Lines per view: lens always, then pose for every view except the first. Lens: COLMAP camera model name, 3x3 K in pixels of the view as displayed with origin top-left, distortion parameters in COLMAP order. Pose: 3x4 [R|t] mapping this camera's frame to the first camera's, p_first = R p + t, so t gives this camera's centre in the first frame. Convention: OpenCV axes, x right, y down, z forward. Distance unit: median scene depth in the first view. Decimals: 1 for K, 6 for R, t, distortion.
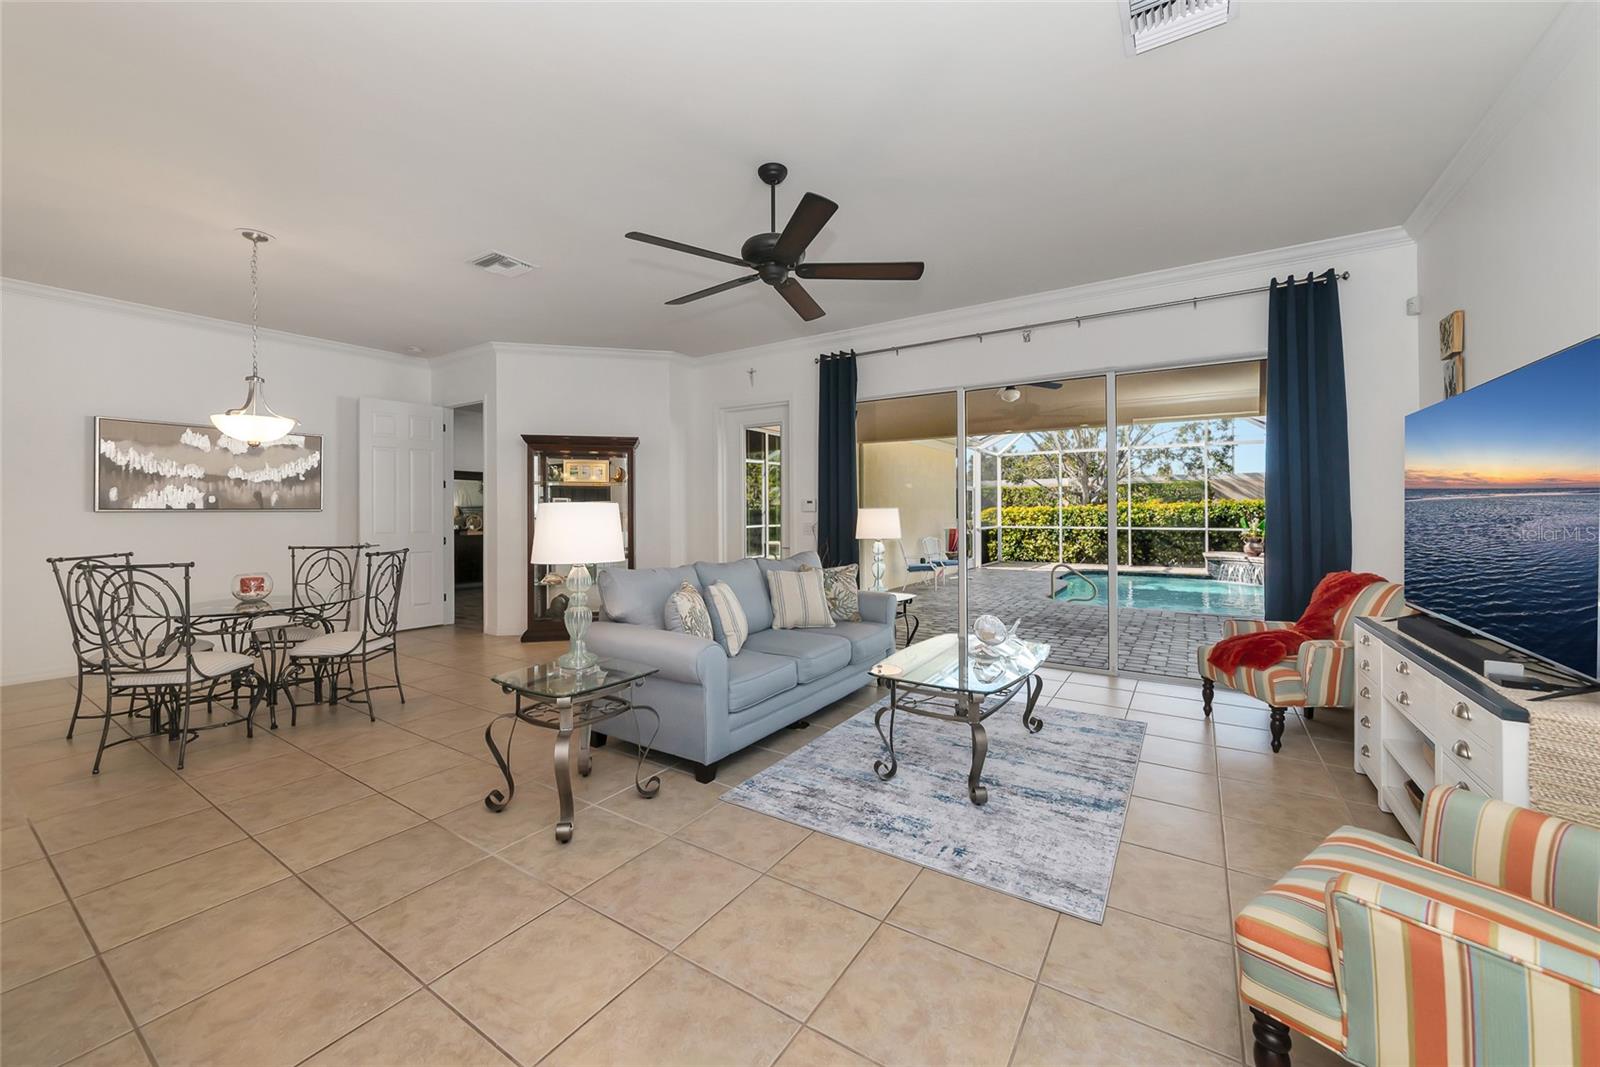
lens RADIAL K [[603.2, 0, 787.6], [0, 603.2, 515.7], [0, 0, 1]] dist [0.010862, -0.000090]
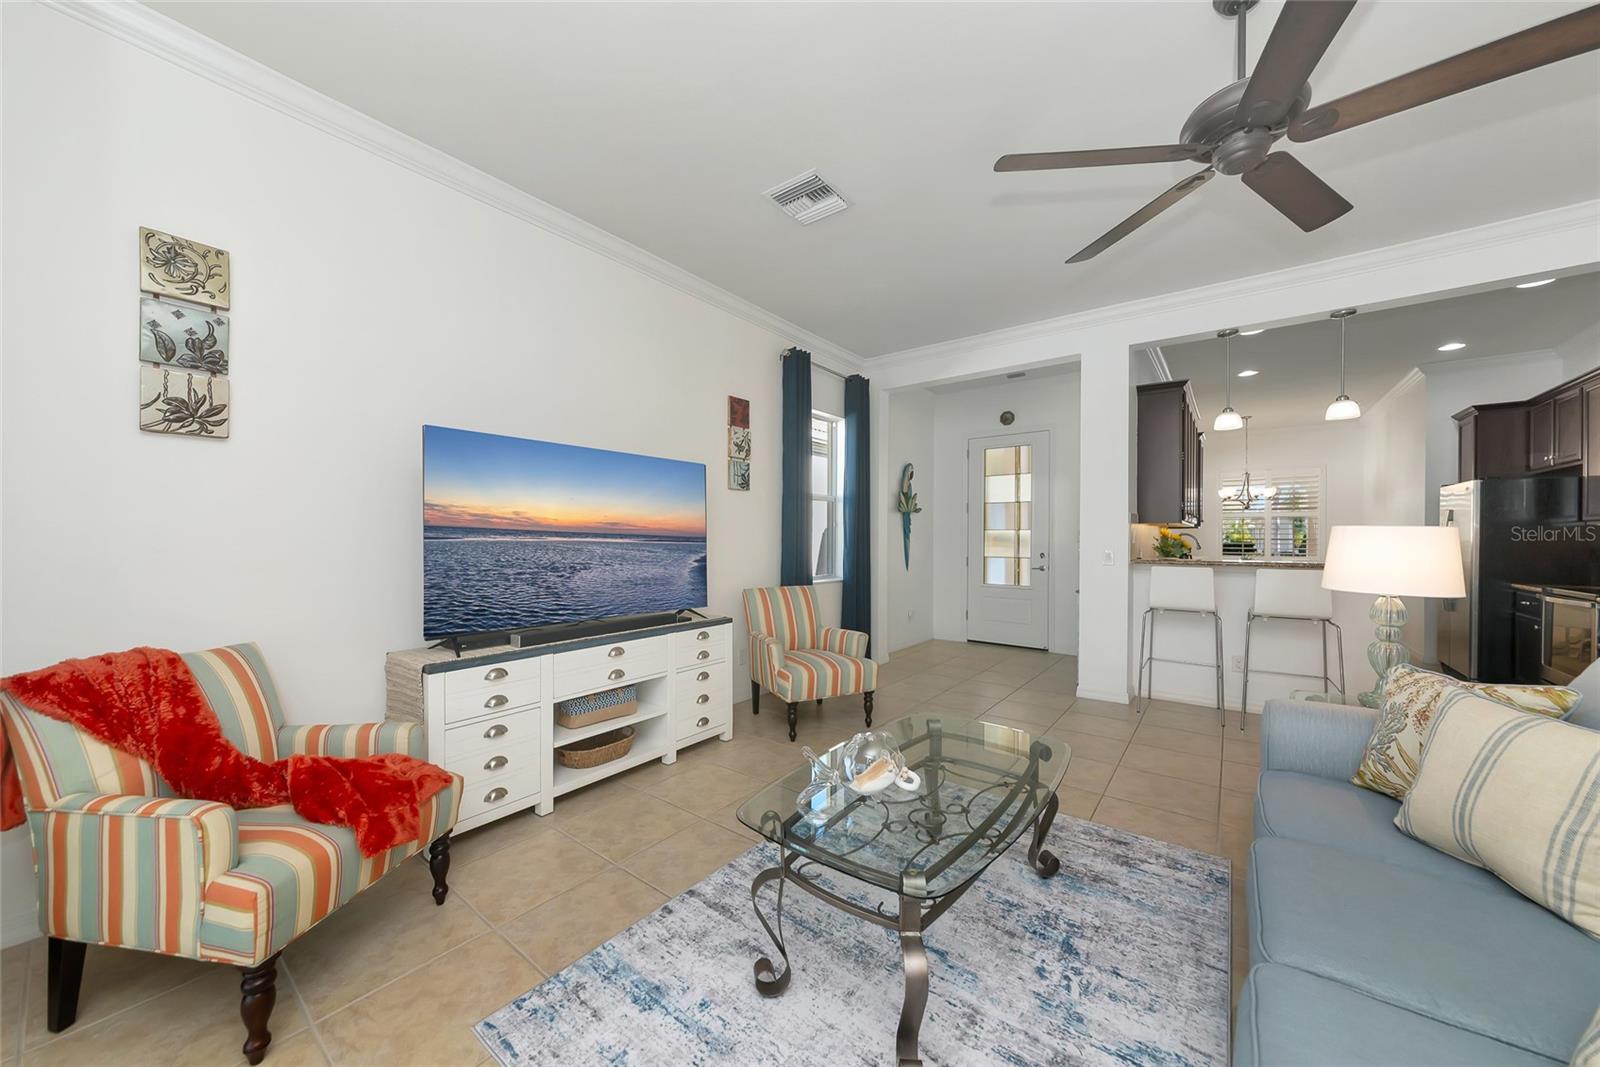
lens RADIAL K [[565.6, 0, 792.3], [0, 565.6, 531.6], [0, 0, 1]] dist [-0.001851, -0.000072]
pose [[-0.997544, 0.000378, 0.070037, 0.379627], [0.000037, 0.999988, -0.004871, -0.004077], [-0.070038, -0.004857, -0.997532, 1.533150]]
